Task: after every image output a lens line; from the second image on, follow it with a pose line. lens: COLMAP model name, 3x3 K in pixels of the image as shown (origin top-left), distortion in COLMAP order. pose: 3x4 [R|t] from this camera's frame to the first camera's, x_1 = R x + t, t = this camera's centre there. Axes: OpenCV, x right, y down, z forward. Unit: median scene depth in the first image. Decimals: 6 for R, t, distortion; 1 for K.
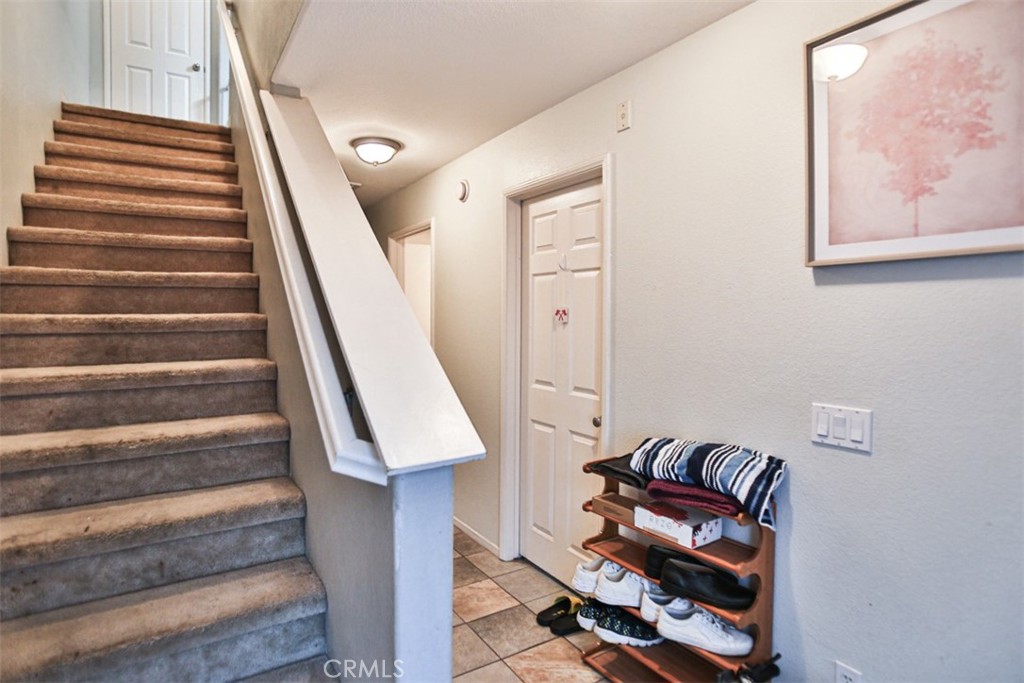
lens RADIAL K [[528.3, 0, 514.0], [0, 528.3, 328.0], [0, 0, 1]] dist [-0.081868, 0.035468]
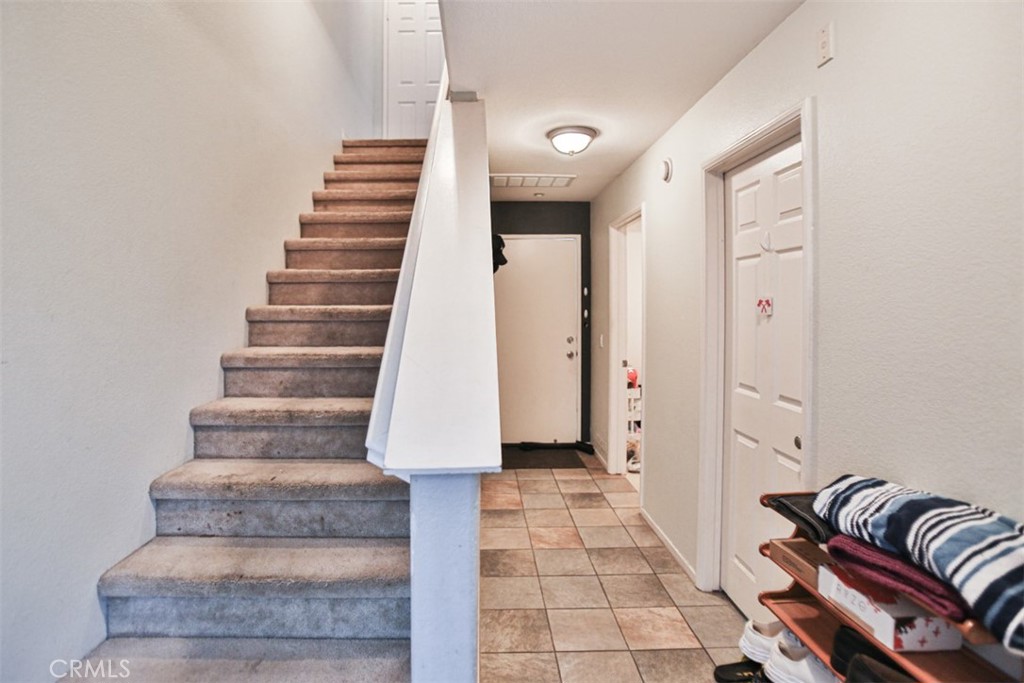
lens RADIAL K [[526.4, 0, 502.8], [0, 526.4, 309.1], [0, 0, 1]] dist [-0.071598, 0.029802]
pose [[0.858311, 0.001675, -0.513127, 0.223914], [-0.011867, 0.999792, -0.016588, -0.002638], [0.512992, 0.020327, 0.858153, 0.149900]]
